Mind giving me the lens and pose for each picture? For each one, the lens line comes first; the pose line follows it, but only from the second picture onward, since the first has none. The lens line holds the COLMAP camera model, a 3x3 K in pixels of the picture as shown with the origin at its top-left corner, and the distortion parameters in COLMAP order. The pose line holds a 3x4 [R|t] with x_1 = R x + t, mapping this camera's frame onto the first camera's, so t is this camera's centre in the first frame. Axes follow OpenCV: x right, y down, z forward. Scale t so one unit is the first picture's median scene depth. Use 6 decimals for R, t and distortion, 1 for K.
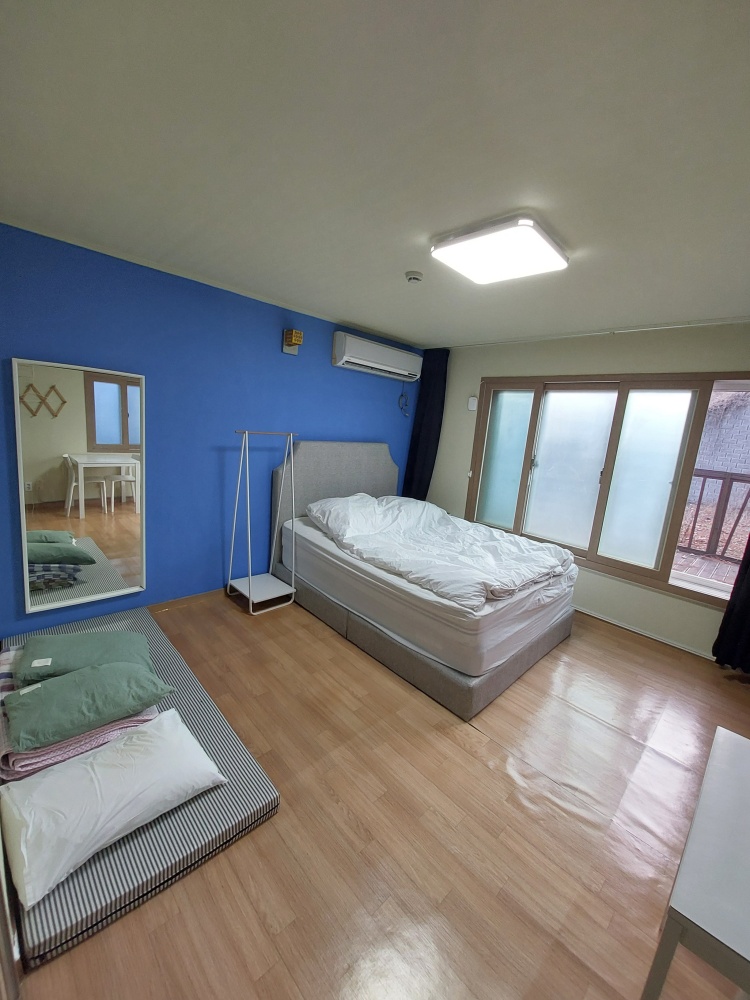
lens RADIAL K [[389.9, 0, 370.9], [0, 389.9, 491.9], [0, 0, 1]] dist [0.006292, -0.010841]
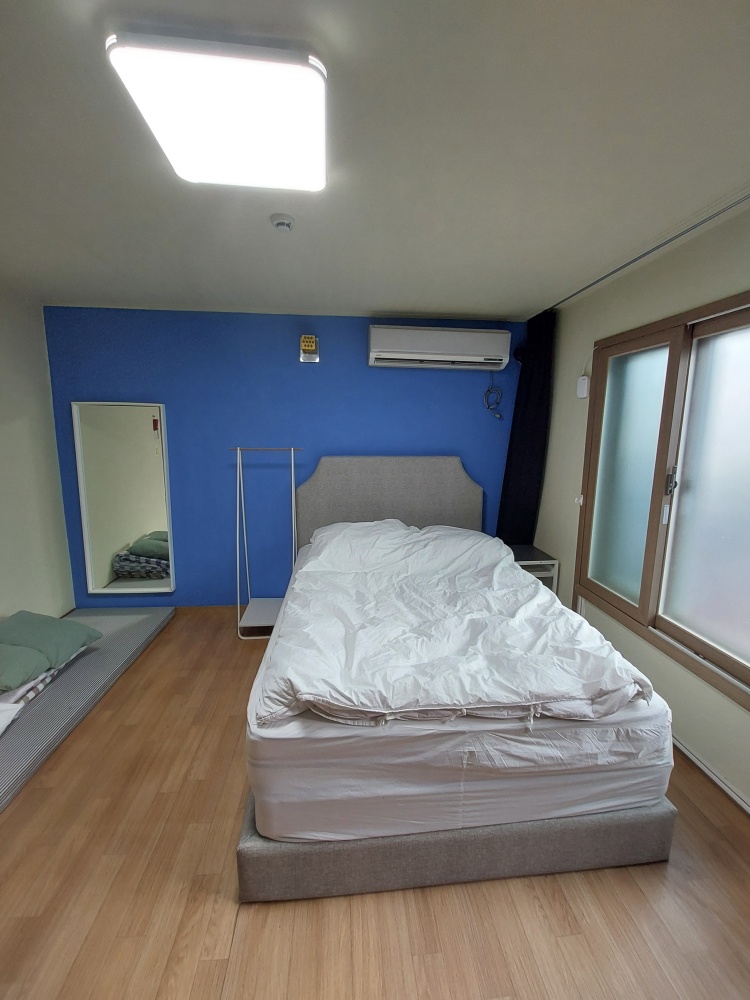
lens RADIAL K [[389.9, 0, 370.9], [0, 389.9, 491.9], [0, 0, 1]] dist [0.006292, -0.010841]
pose [[0.778675, 0.018978, -0.627141, 0.565696], [-0.056538, 0.997598, -0.040011, -0.023322], [0.624875, 0.066613, 0.777878, 0.460959]]
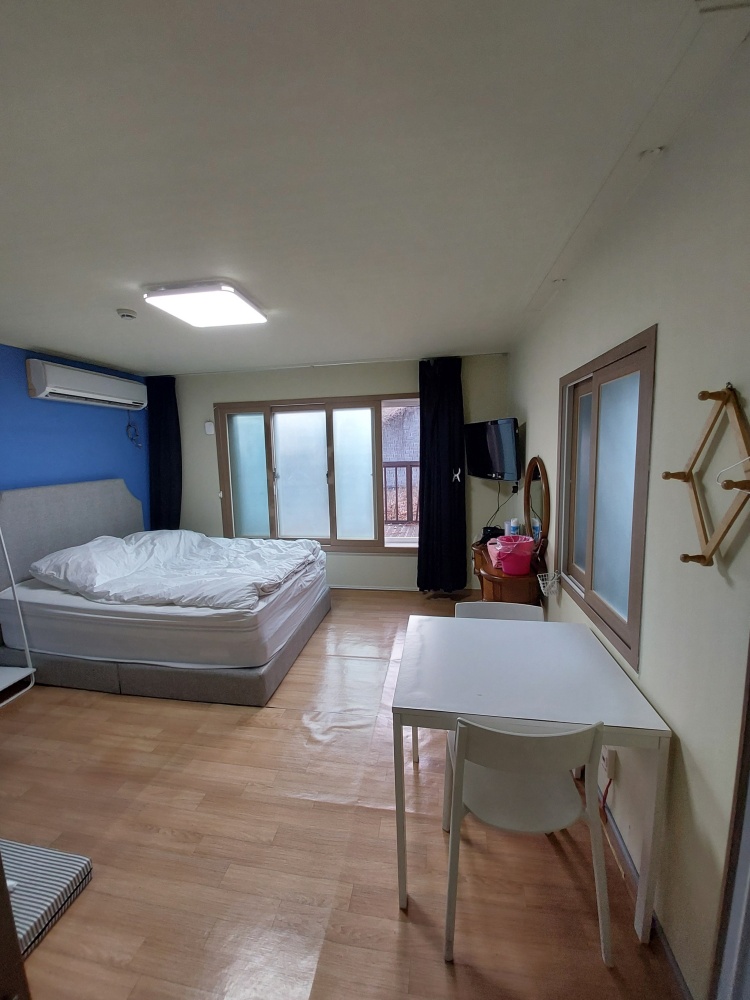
lens RADIAL K [[389.9, 0, 370.9], [0, 389.9, 491.9], [0, 0, 1]] dist [0.006292, -0.010841]
pose [[0.797803, -0.171441, 0.578030, -0.041043], [0.197758, 0.980090, 0.017743, 0.011924], [-0.569563, 0.100155, 0.815823, -0.123947]]
